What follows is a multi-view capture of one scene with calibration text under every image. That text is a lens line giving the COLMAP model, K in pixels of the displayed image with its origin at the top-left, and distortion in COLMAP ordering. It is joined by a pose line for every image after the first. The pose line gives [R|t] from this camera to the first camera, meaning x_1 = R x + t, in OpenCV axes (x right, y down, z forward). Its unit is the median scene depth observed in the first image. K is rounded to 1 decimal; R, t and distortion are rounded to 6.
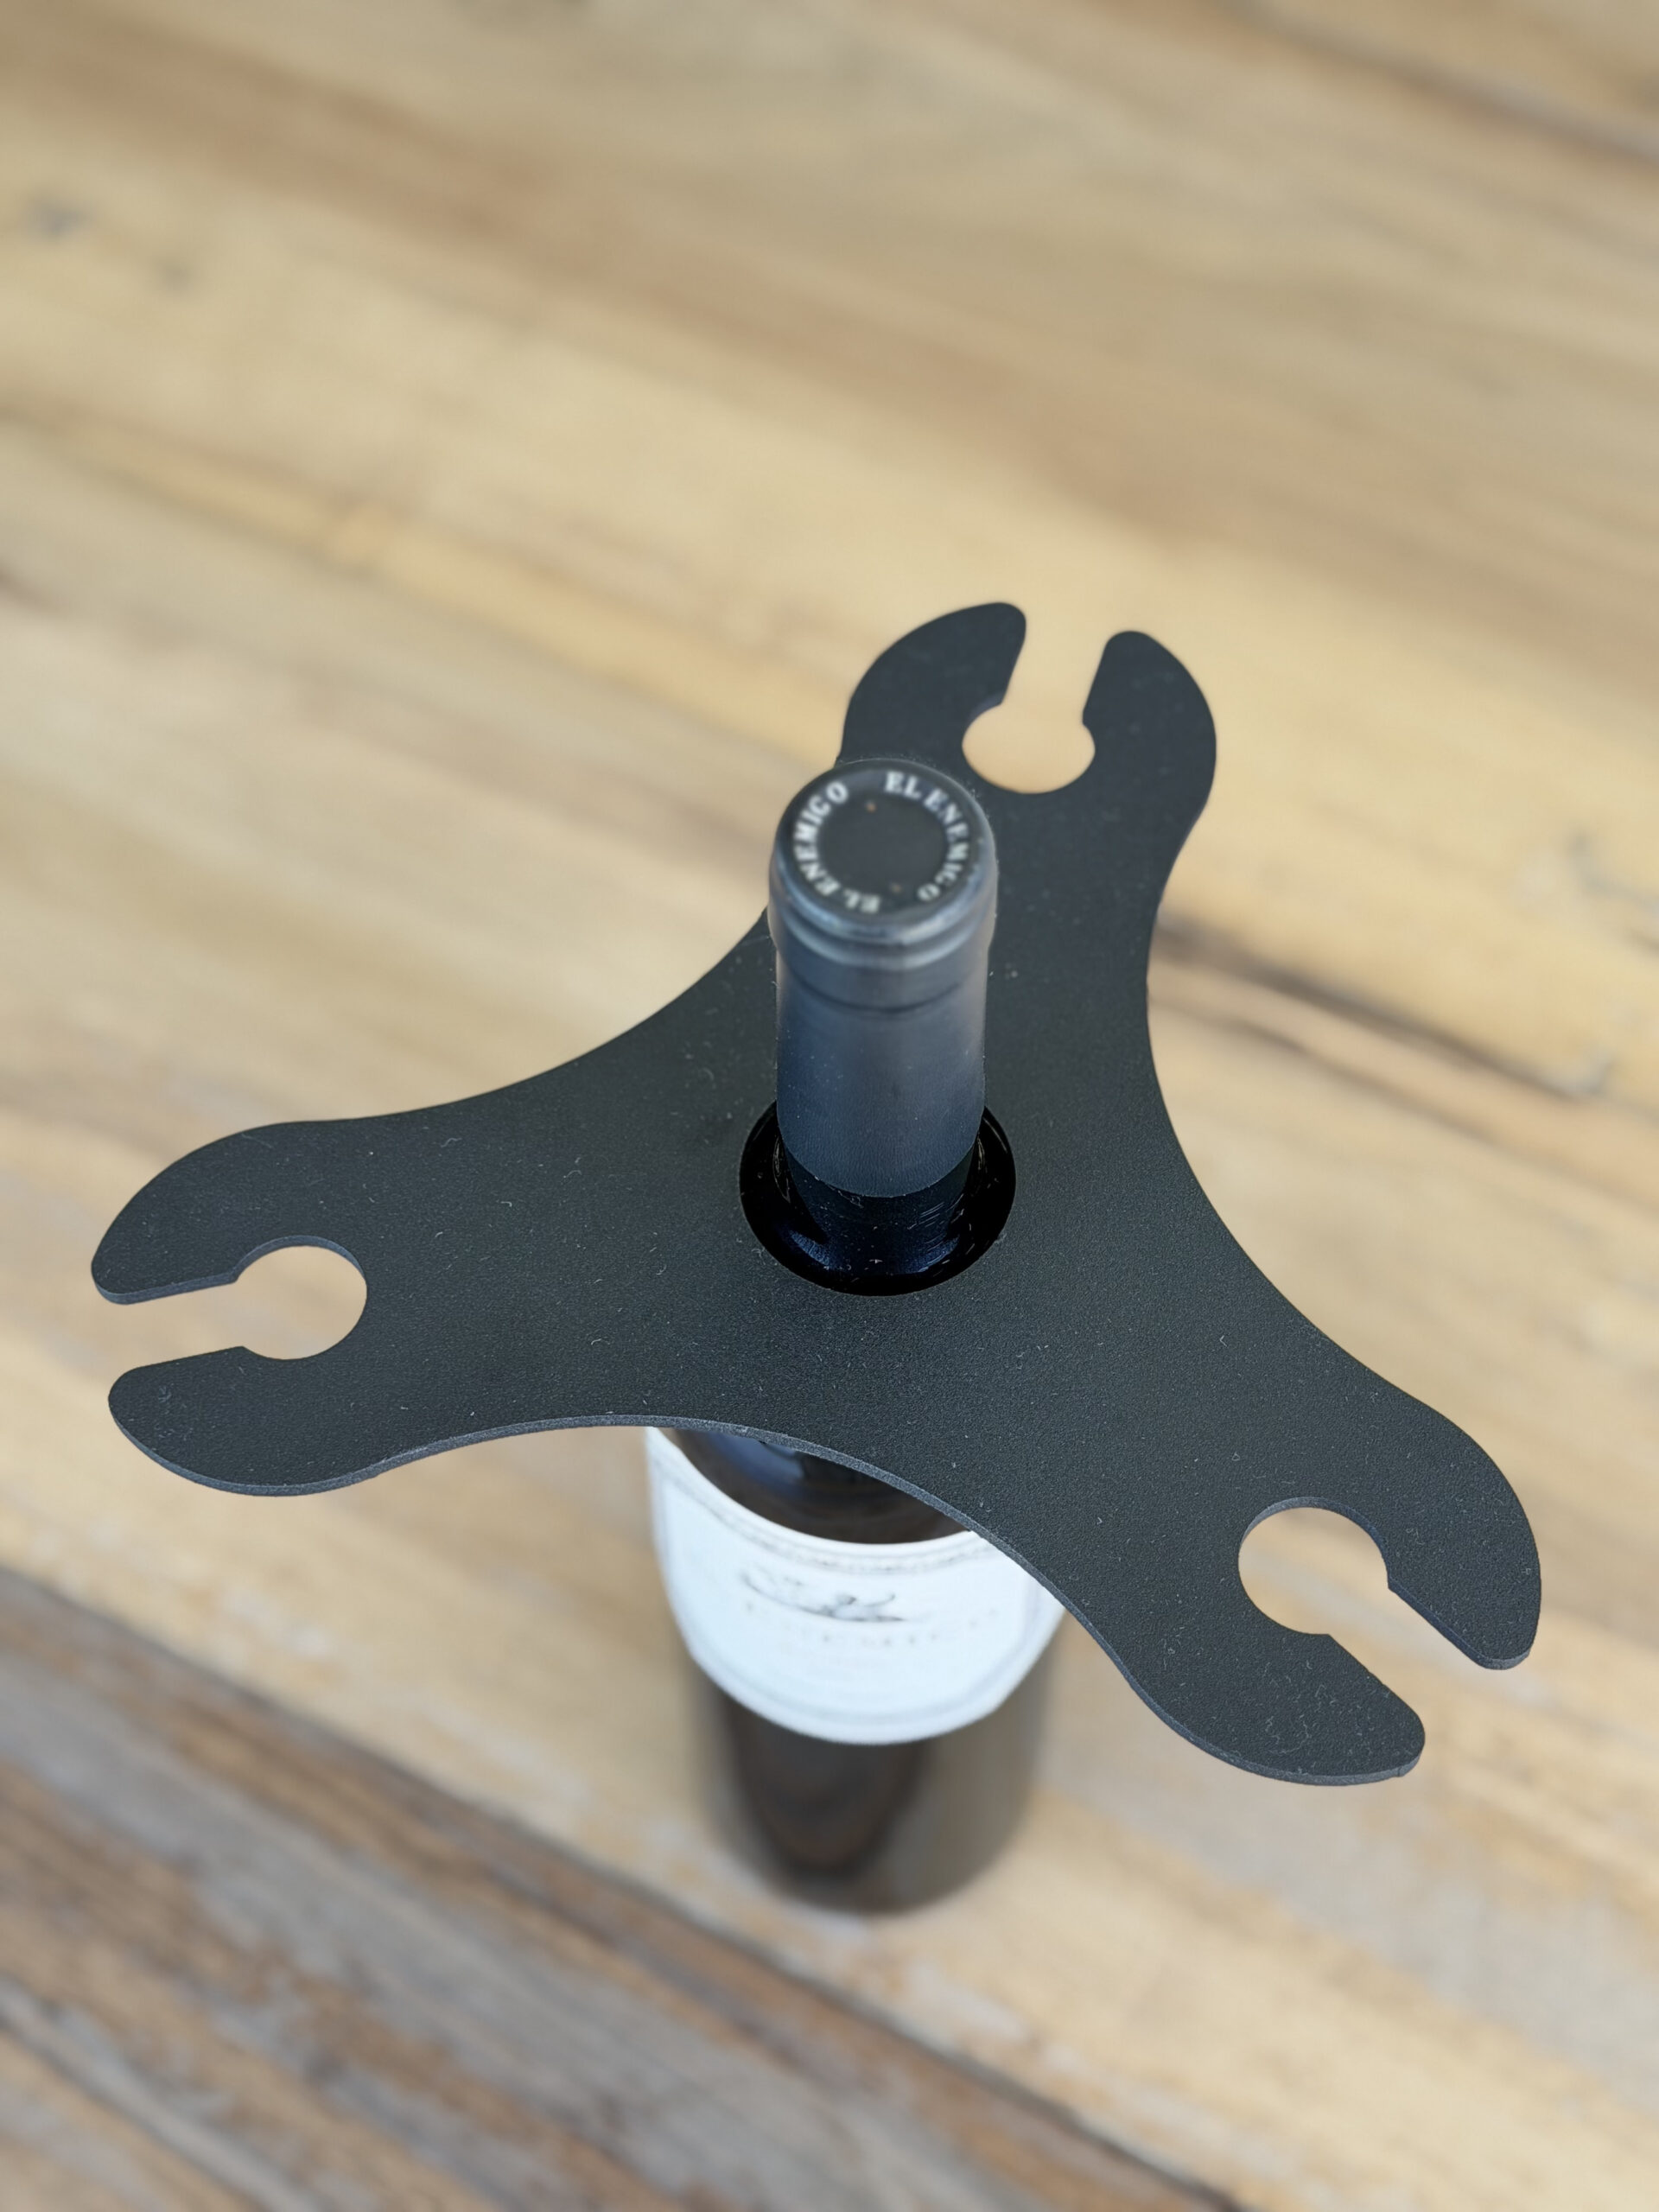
lens RADIAL K [[3444.1, 0, 834.1], [0, 3444.1, 1121.9], [0, 0, 1]] dist [0.095156, 0.000000]
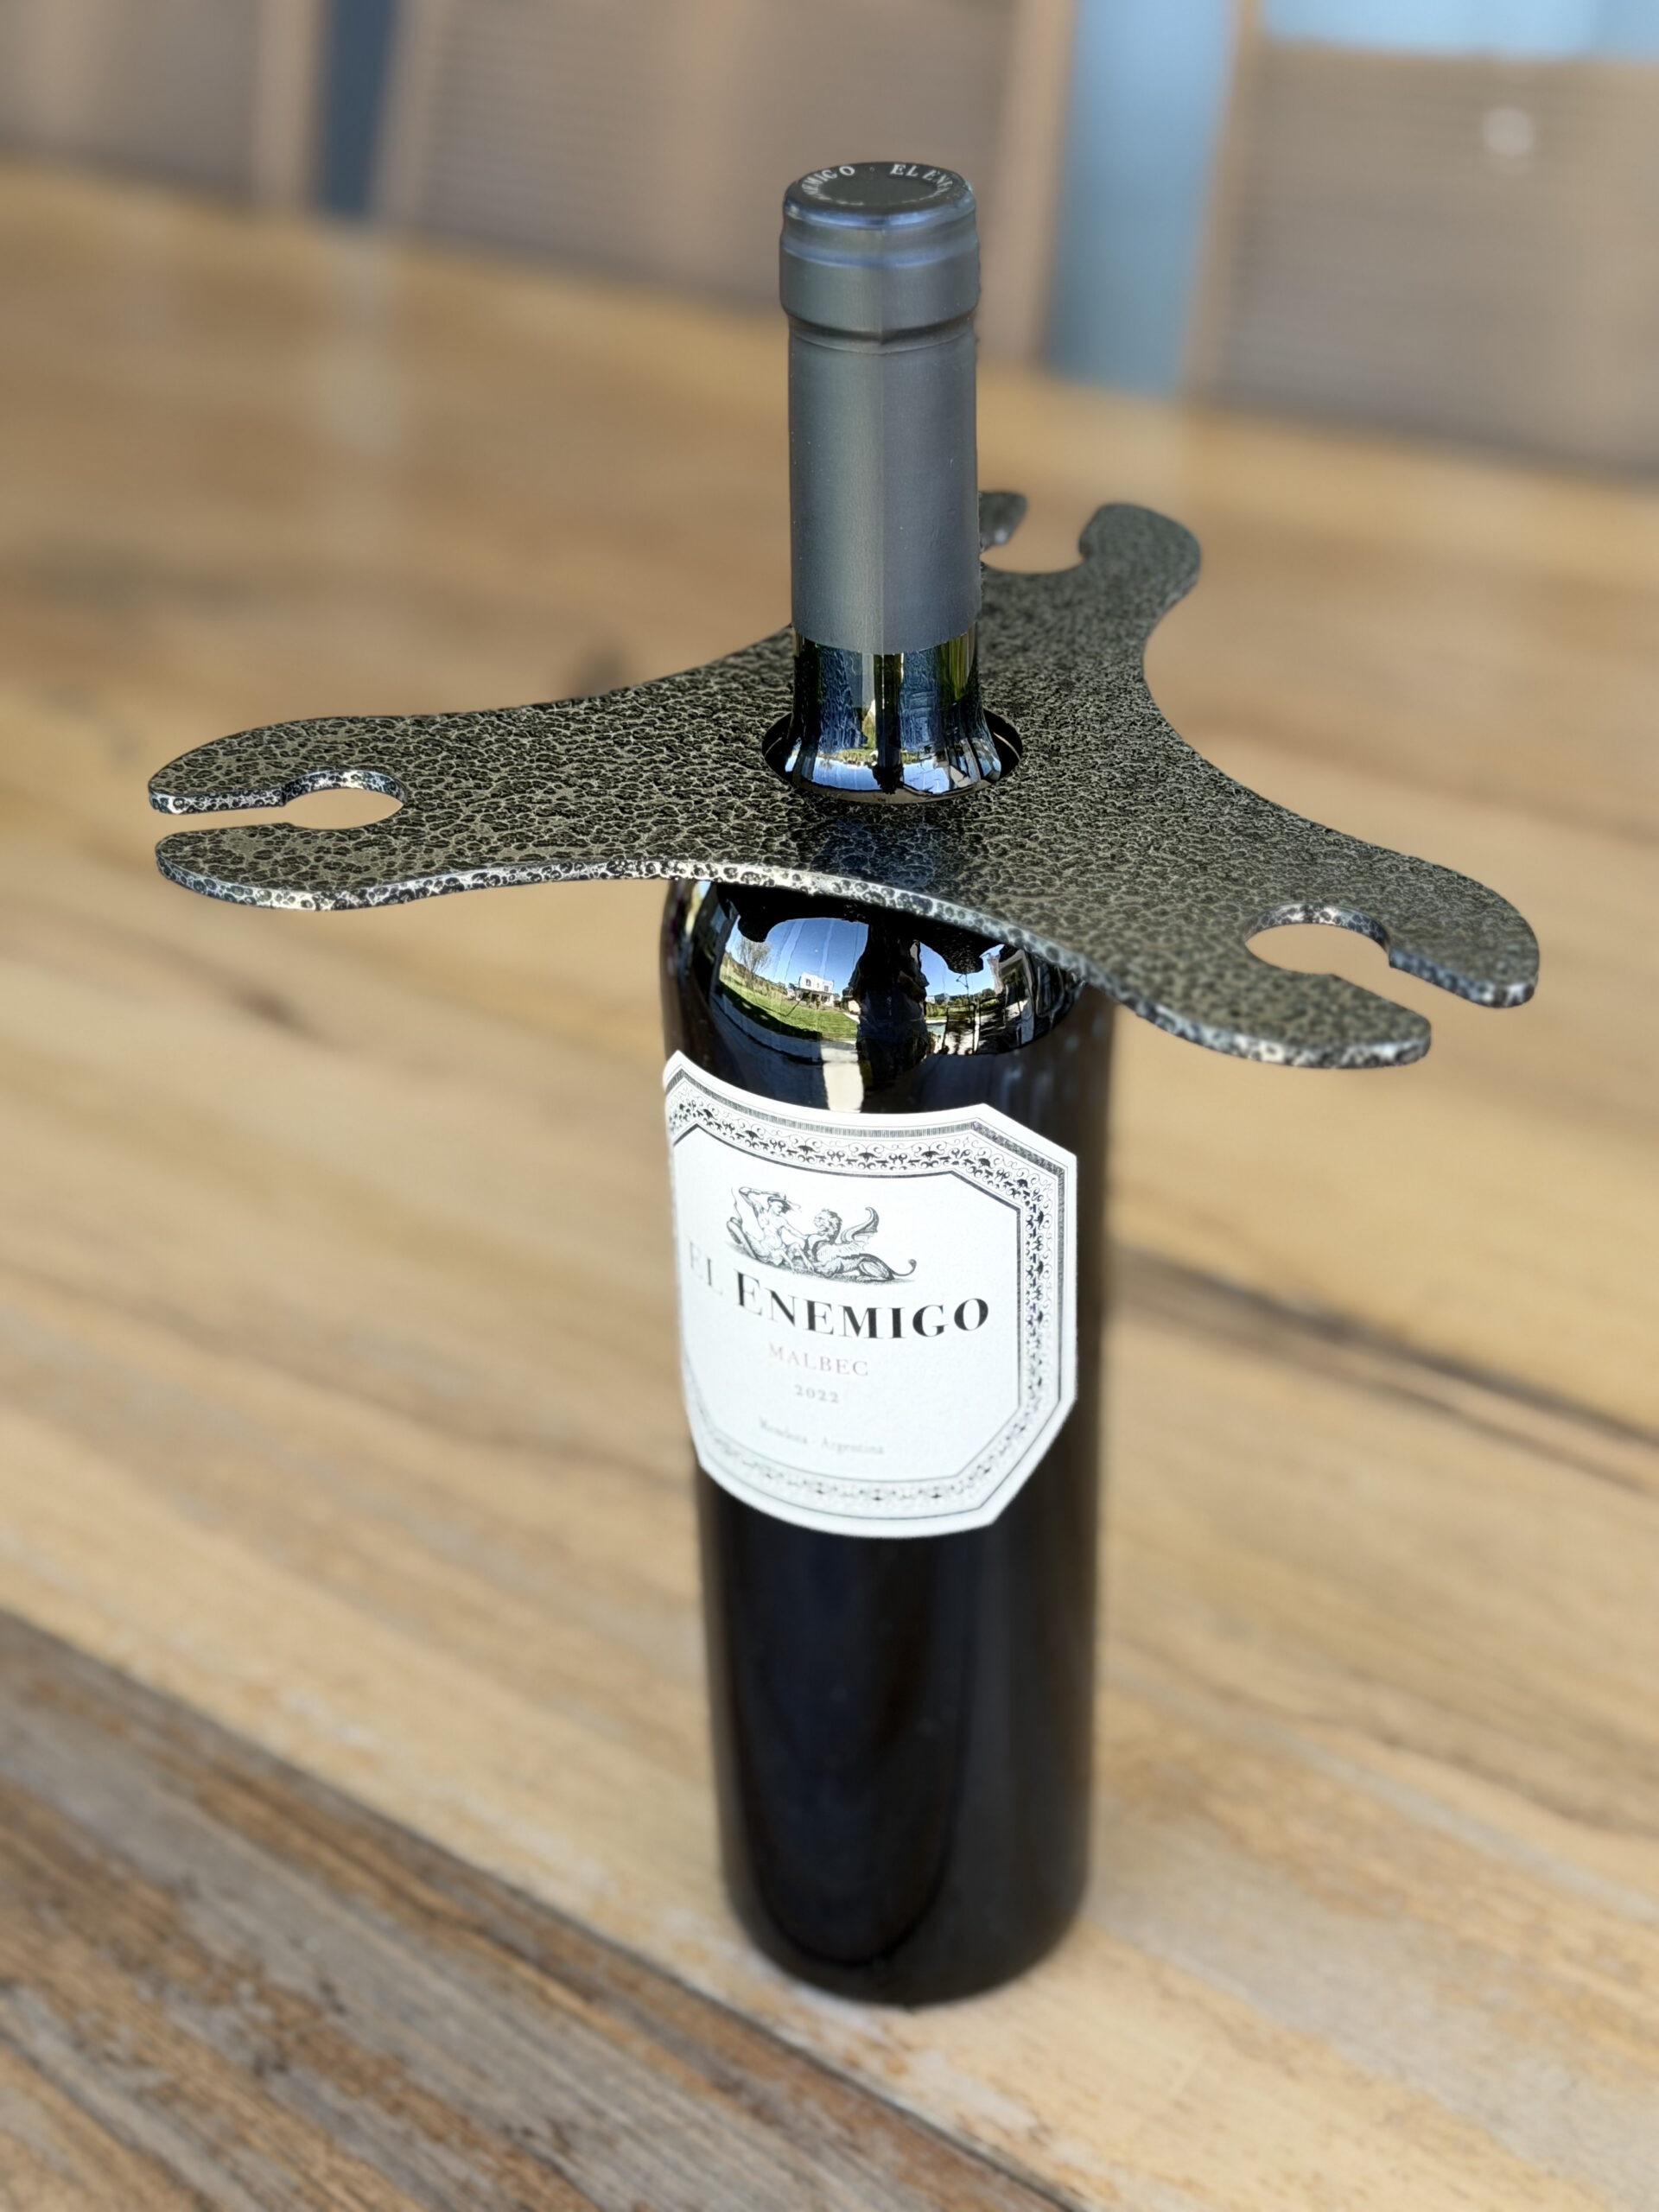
lens RADIAL K [[3357.9, 0, 822.2], [0, 3357.9, 1119.4], [0, 0, 1]] dist [0.085645, 0.000000]
pose [[0.985779, 0.065691, -0.154678, 0.119772], [-0.131661, 0.873891, -0.467953, 0.451402], [0.104431, 0.481663, 0.870112, 0.110584]]
